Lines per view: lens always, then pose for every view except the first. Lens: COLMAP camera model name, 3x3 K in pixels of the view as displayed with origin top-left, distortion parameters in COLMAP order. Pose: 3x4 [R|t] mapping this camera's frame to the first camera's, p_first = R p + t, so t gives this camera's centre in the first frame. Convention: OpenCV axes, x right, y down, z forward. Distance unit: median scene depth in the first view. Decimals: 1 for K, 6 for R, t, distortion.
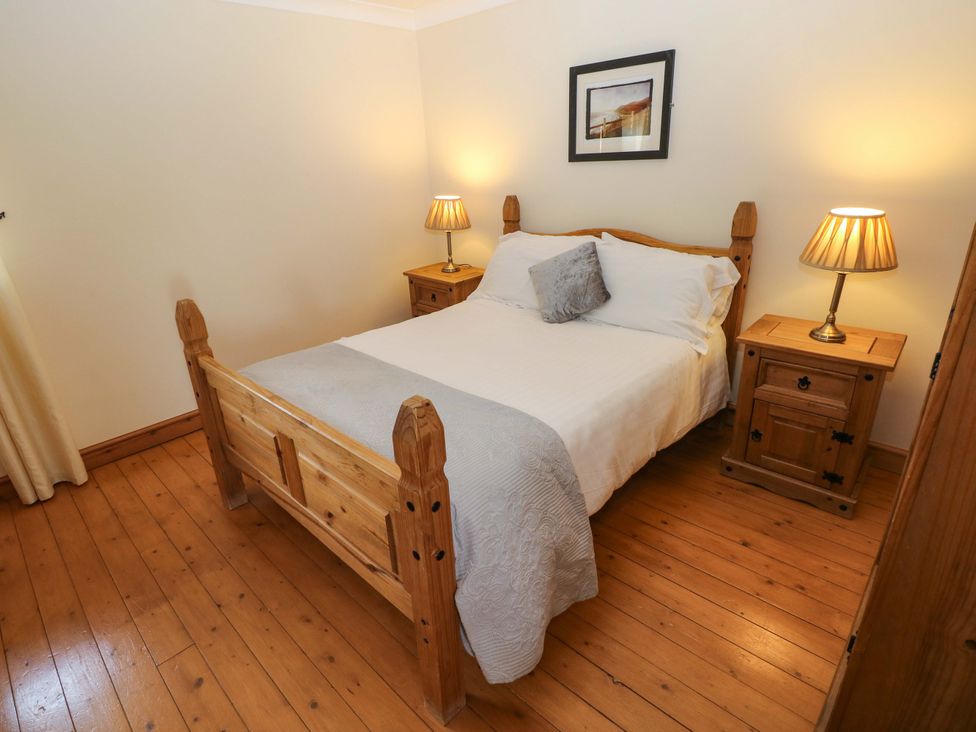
lens RADIAL K [[510.8, 0, 492.8], [0, 510.8, 365.3], [0, 0, 1]] dist [-0.007087, -0.004011]
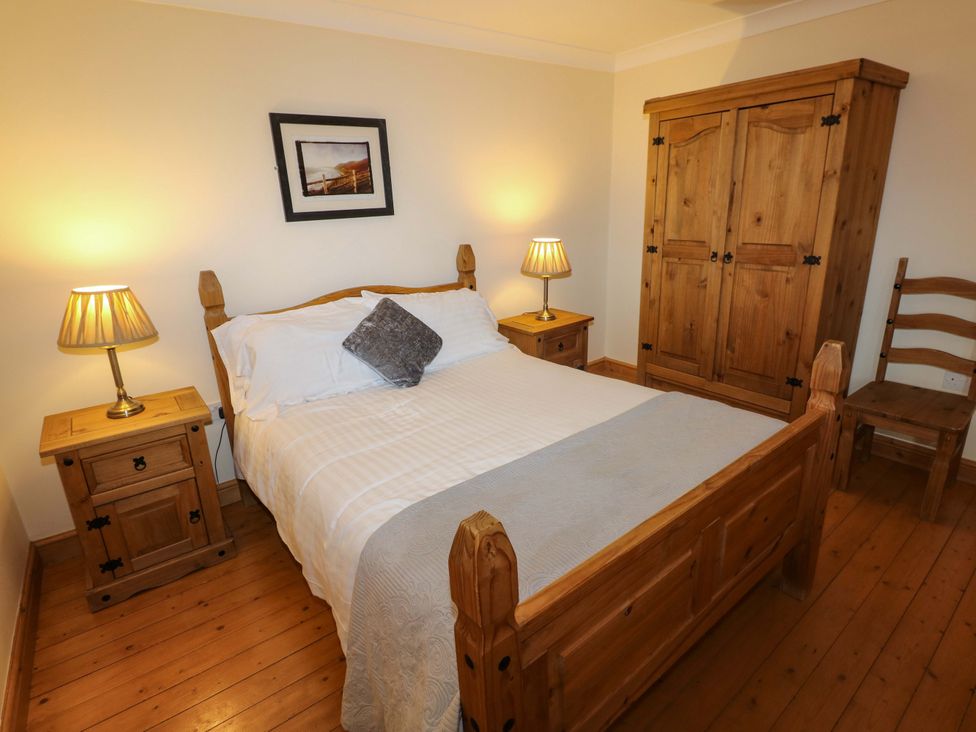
lens RADIAL K [[510.8, 0, 490.8], [0, 510.8, 358.1], [0, 0, 1]] dist [-0.007087, -0.004011]
pose [[0.158328, -0.261124, 0.952232, -0.684658], [0.406660, 0.896051, 0.178102, -0.223962], [-0.899755, 0.359036, 0.248059, 0.605550]]
